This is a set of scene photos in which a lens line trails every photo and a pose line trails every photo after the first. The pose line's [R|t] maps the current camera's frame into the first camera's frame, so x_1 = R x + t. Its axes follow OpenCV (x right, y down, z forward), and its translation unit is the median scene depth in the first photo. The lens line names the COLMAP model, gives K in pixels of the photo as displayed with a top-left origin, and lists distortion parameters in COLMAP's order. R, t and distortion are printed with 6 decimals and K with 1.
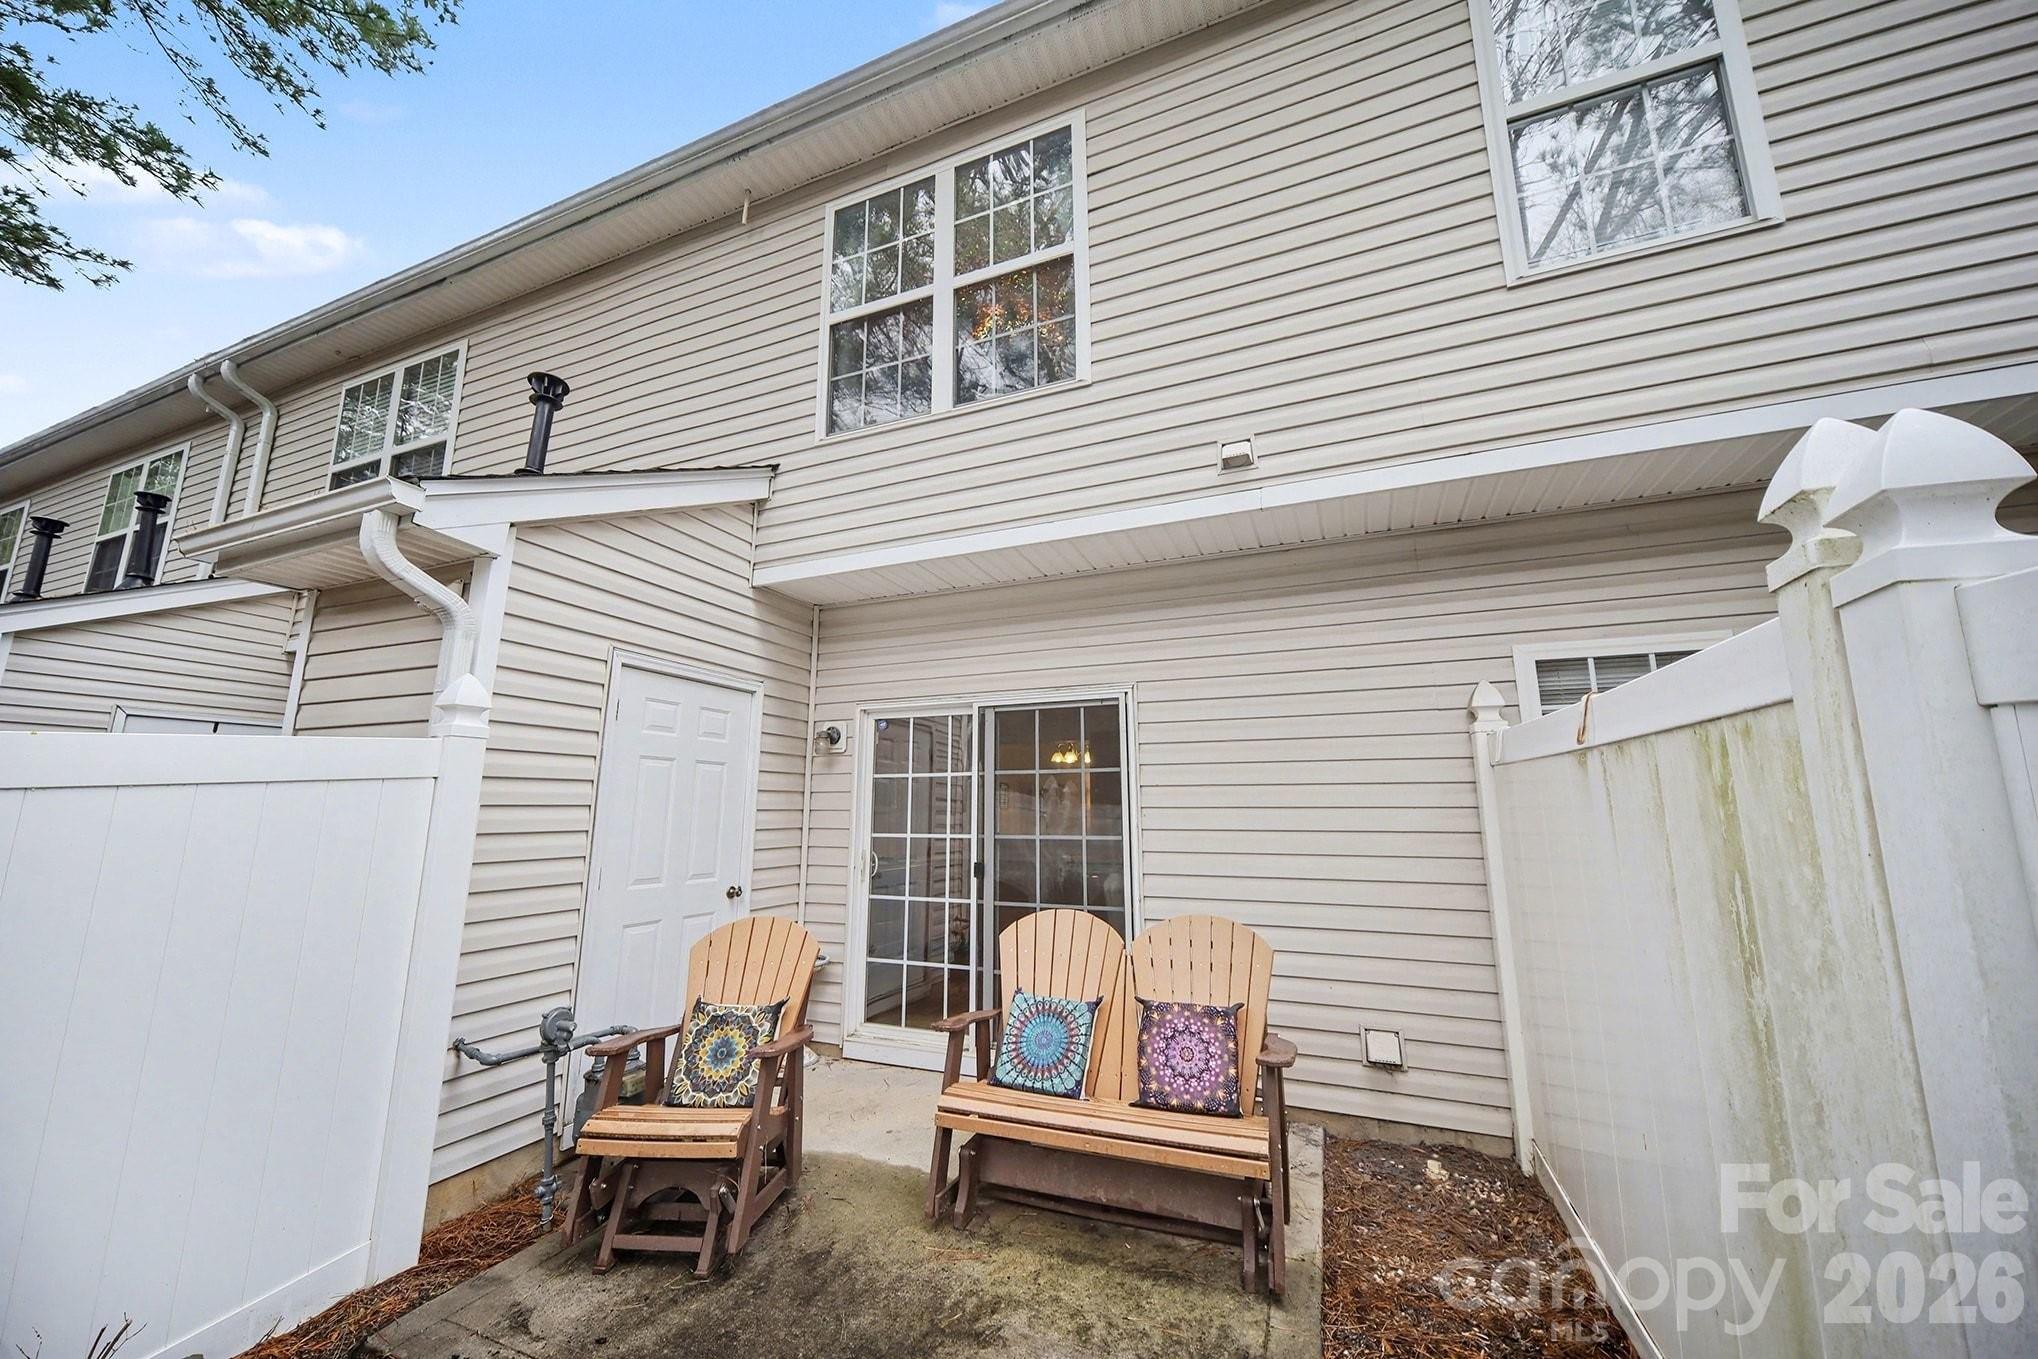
lens RADIAL K [[754.0, 0, 1019.0], [0, 754.0, 679.5], [0, 0, 1]] dist [0.026403, 0.000123]
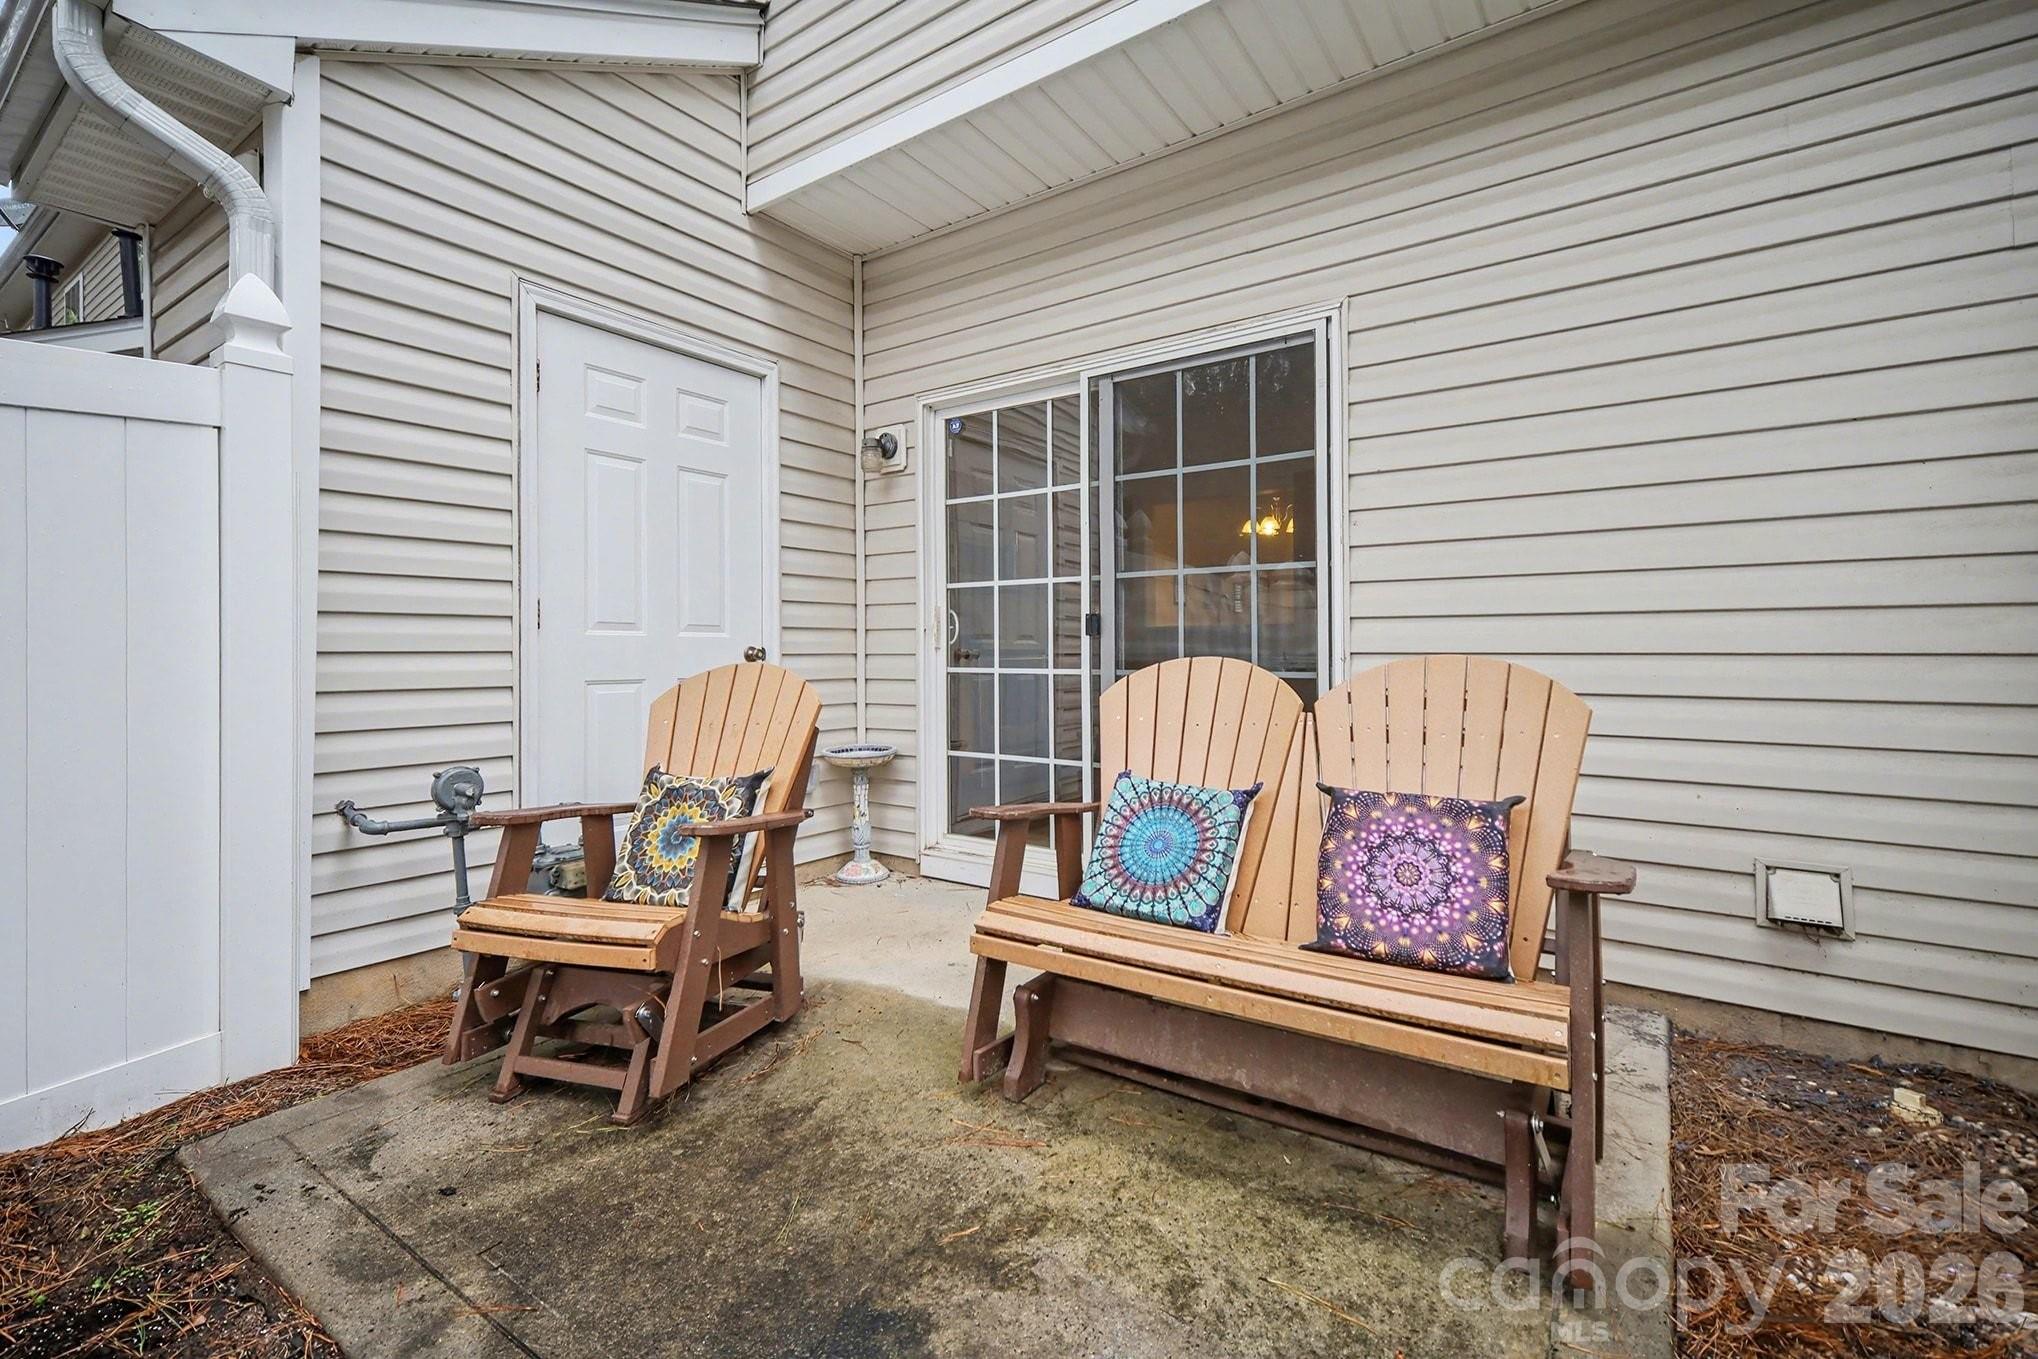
lens RADIAL K [[880.3, 0, 1019.0], [0, 880.3, 679.5], [0, 0, 1]] dist [0.035571, -0.000143]
pose [[0.969815, -0.007068, -0.243740, 0.102324], [0.054029, 0.980962, 0.186531, 0.211900], [0.237781, -0.194069, 0.951734, 0.328696]]
